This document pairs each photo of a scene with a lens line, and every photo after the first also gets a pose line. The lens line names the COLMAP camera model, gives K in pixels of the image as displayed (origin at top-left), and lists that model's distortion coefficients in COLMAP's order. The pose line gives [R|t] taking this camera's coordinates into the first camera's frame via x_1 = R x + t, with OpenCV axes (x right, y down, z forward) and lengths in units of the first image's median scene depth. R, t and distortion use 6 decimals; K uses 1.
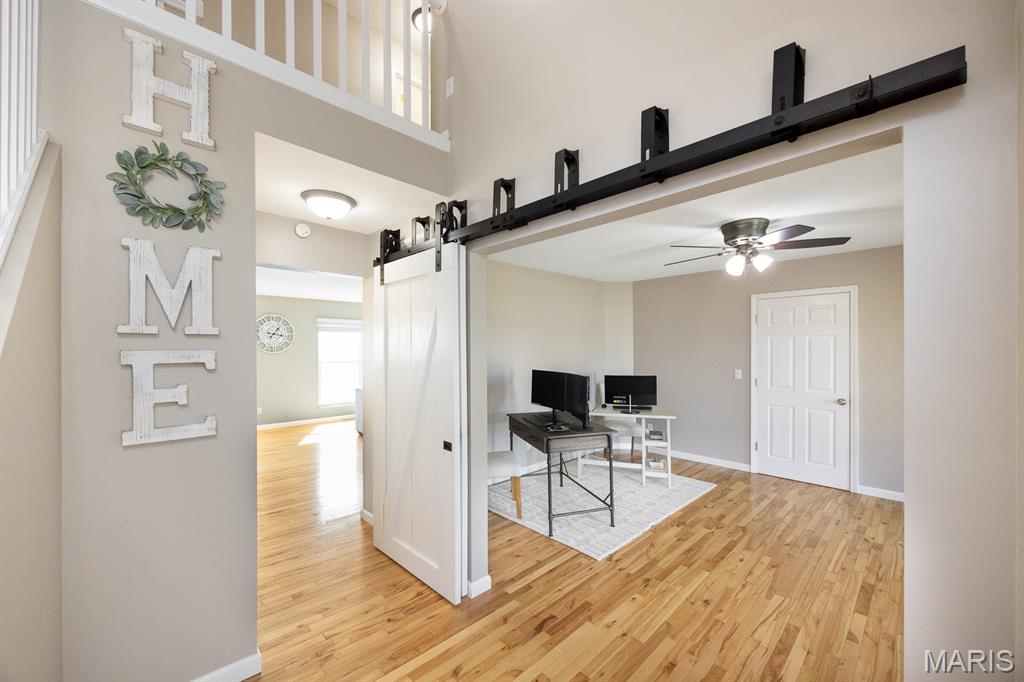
lens RADIAL K [[400.8, 0, 494.8], [0, 400.8, 351.2], [0, 0, 1]] dist [-0.006962, -0.000733]
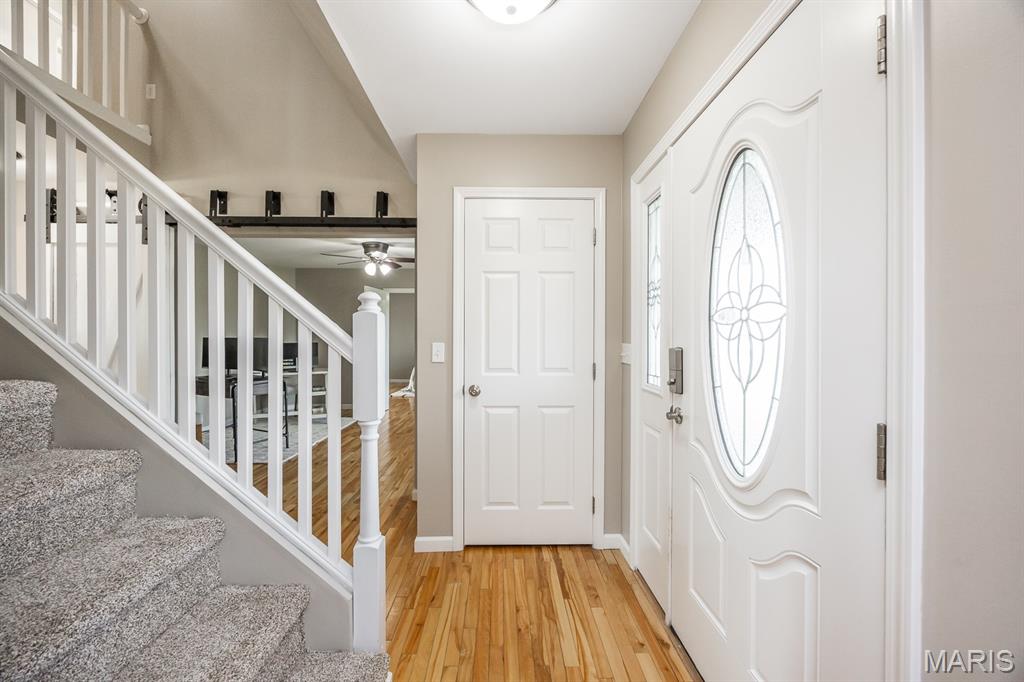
lens RADIAL K [[400.8, 0, 509.7], [0, 400.8, 339.4], [0, 0, 1]] dist [-0.006962, -0.000733]
pose [[0.658809, 0.000212, 0.752310, -0.360110], [-0.002512, 0.999995, 0.001919, 0.098141], [-0.752306, -0.003154, 0.658806, -0.721928]]
